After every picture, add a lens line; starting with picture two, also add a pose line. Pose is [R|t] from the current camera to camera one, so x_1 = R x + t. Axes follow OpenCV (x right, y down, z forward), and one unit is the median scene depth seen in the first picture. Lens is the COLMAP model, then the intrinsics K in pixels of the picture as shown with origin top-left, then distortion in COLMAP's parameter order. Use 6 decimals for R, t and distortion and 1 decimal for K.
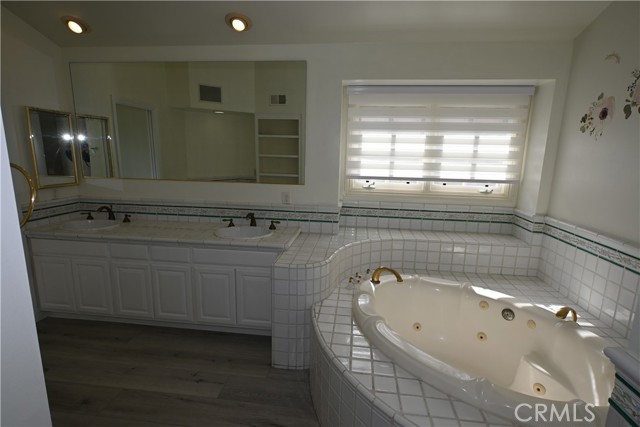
lens RADIAL K [[319.1, 0, 315.4], [0, 319.1, 214.1], [0, 0, 1]] dist [-0.003027, 0.002630]
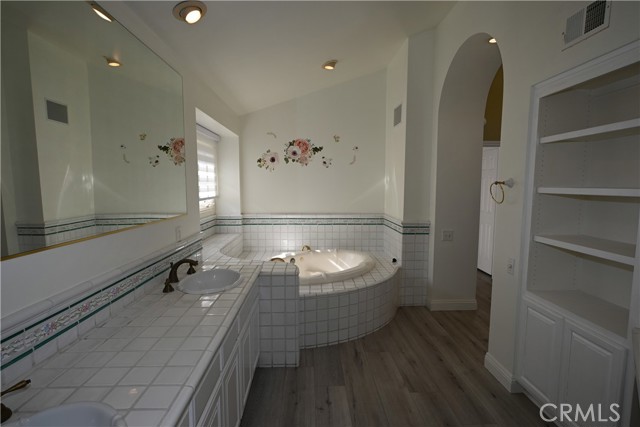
lens RADIAL K [[319.1, 0, 314.7], [0, 319.1, 214.1], [0, 0, 1]] dist [-0.003027, 0.002630]
pose [[-0.135228, -0.113223, 0.984324, -1.229307], [0.185465, 0.972997, 0.137400, -0.193094], [-0.973302, 0.201138, -0.110578, 0.993889]]
